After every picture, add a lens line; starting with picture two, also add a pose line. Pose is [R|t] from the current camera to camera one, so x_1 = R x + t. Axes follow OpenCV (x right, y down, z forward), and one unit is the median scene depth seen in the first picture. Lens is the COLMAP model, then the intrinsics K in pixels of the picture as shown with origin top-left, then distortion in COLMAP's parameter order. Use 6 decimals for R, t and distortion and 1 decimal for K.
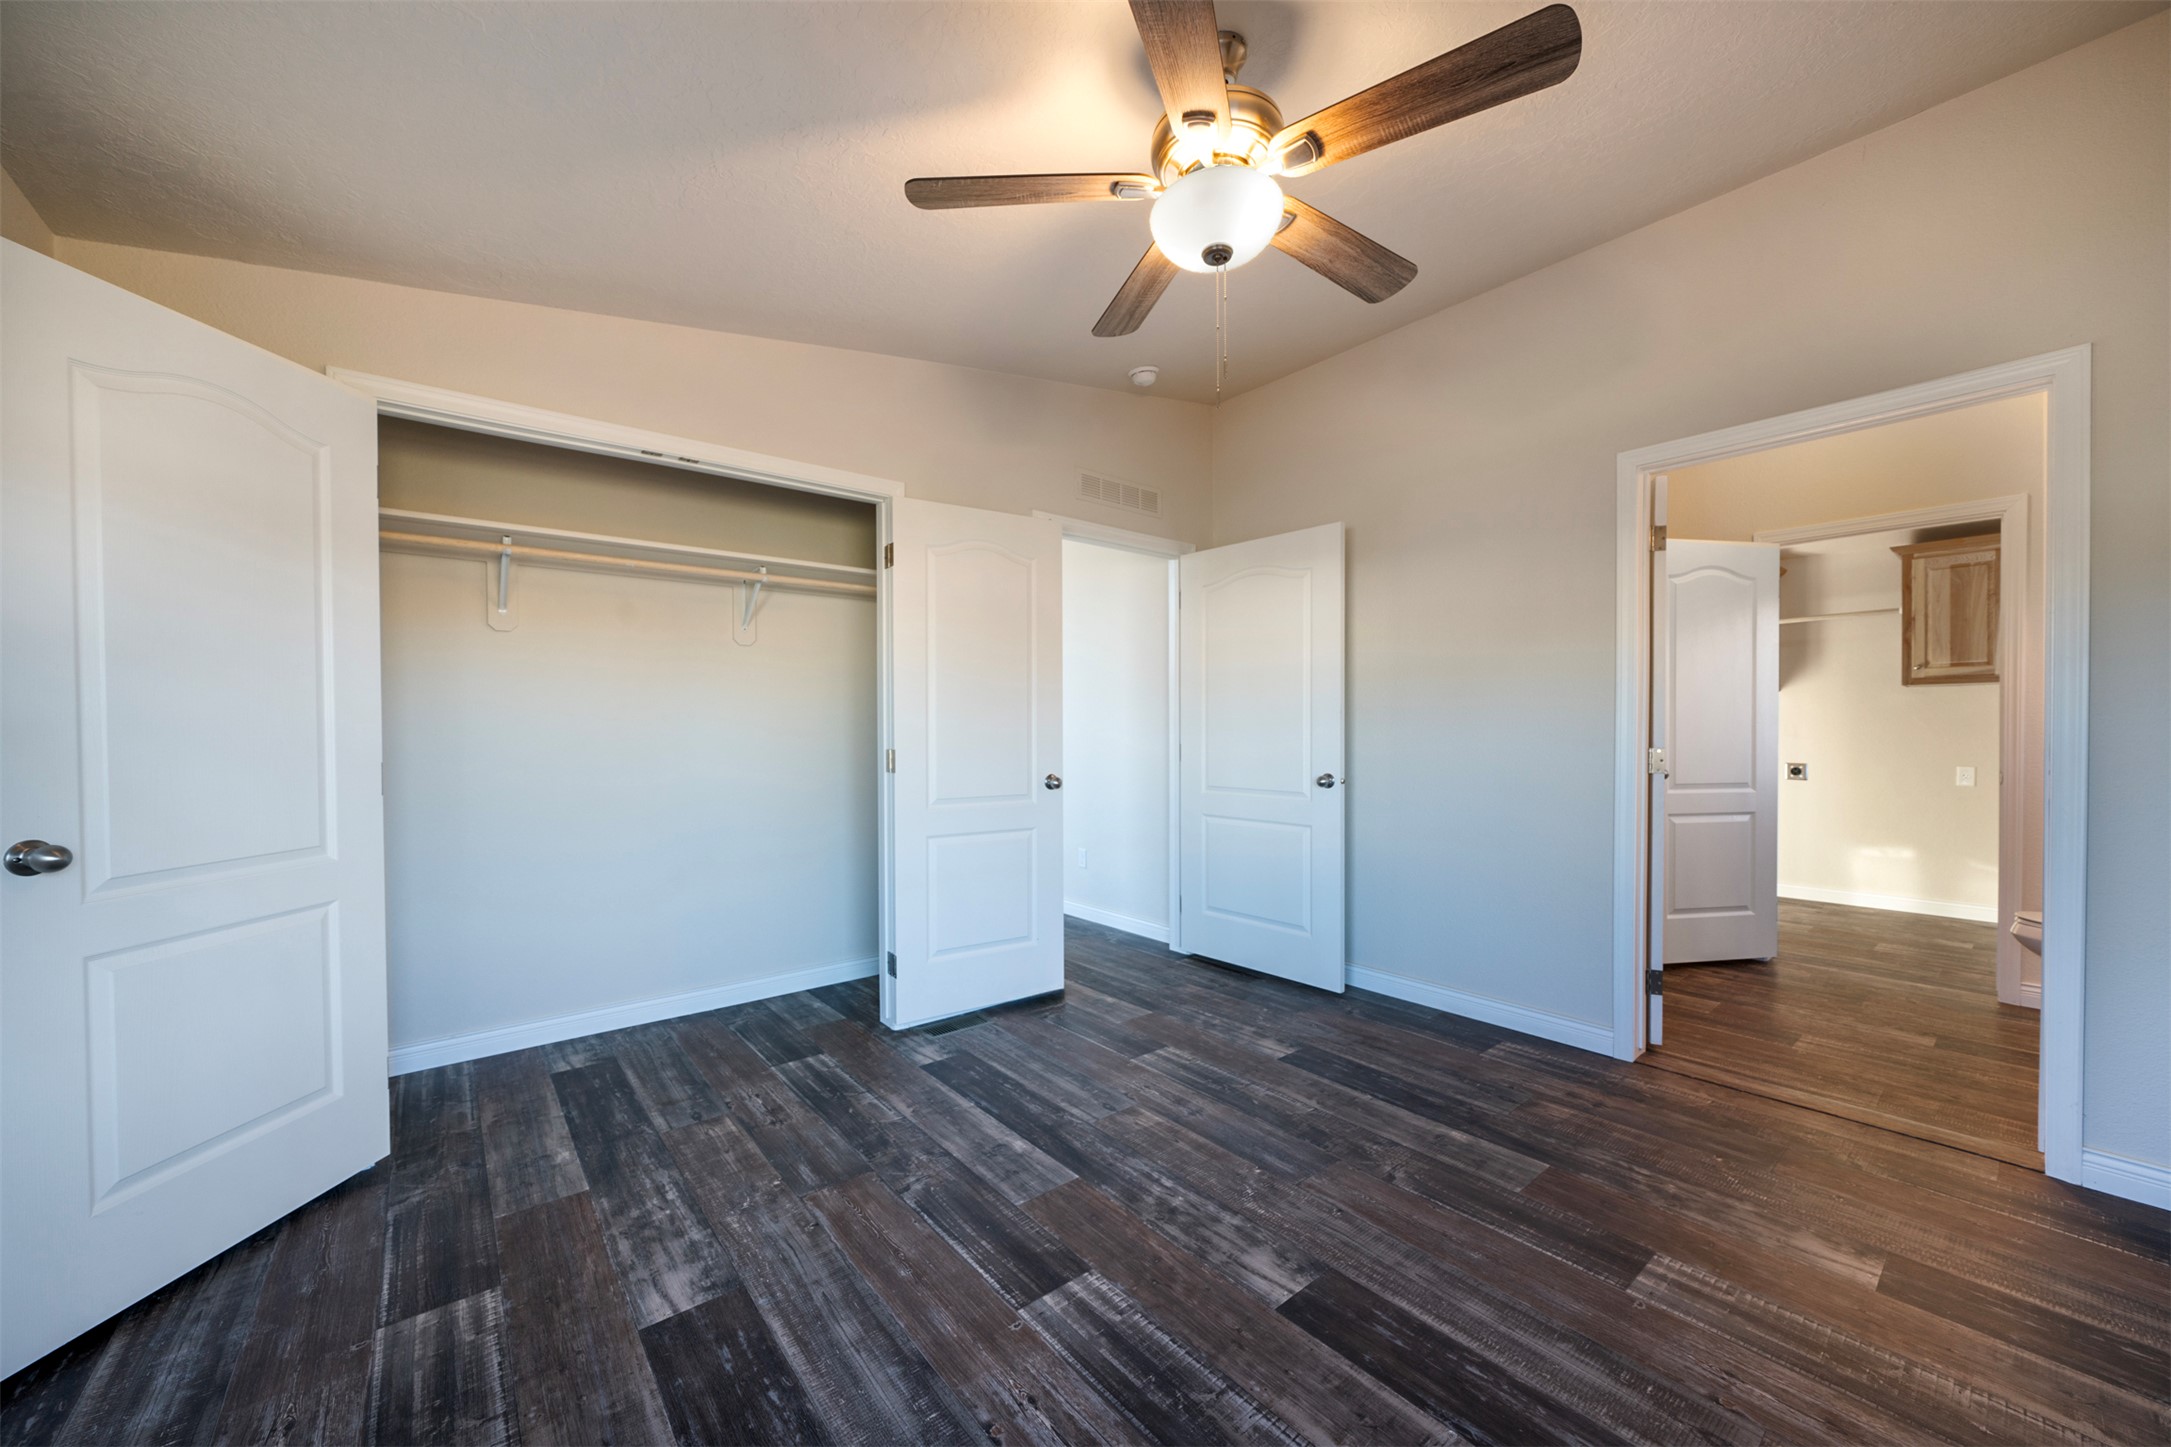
lens RADIAL K [[800.0, 0, 1085.5], [0, 800.0, 678.2], [0, 0, 1]] dist [0.002311, 0.000572]
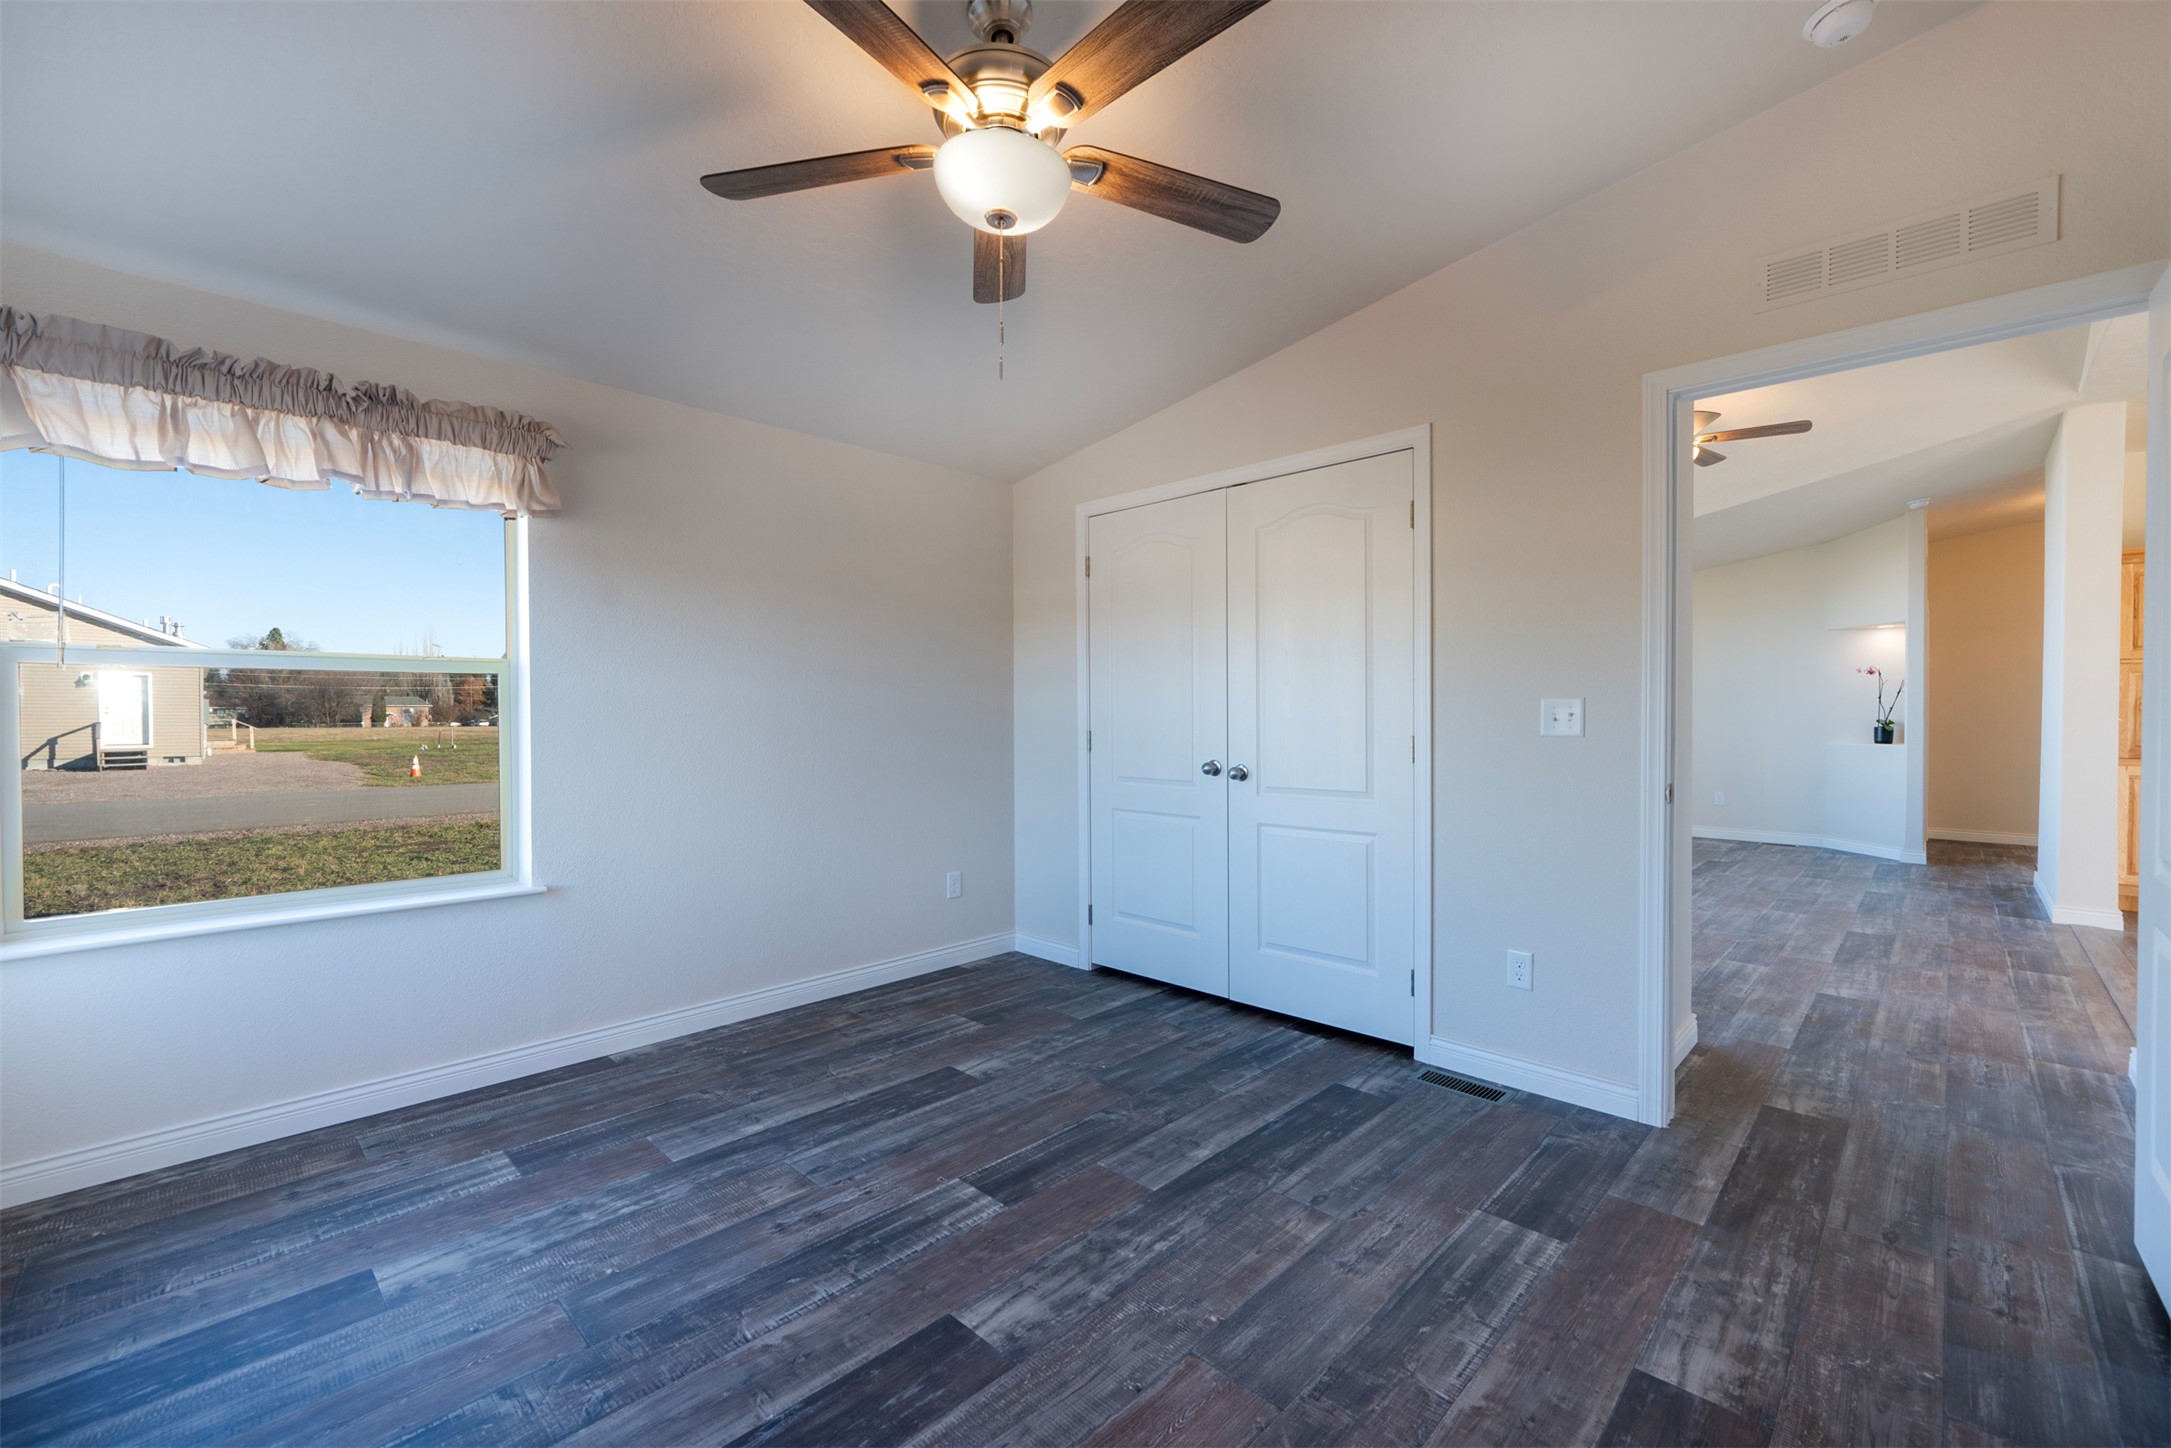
lens RADIAL K [[906.1, 0, 1083.8], [0, 906.1, 720.1], [0, 0, 1]] dist [0.001399, 0.000691]
pose [[0.110878, 0.011700, -0.993765, 0.908612], [0.065216, 0.997690, 0.019023, 0.044921], [0.991692, -0.066919, 0.109859, 0.743953]]
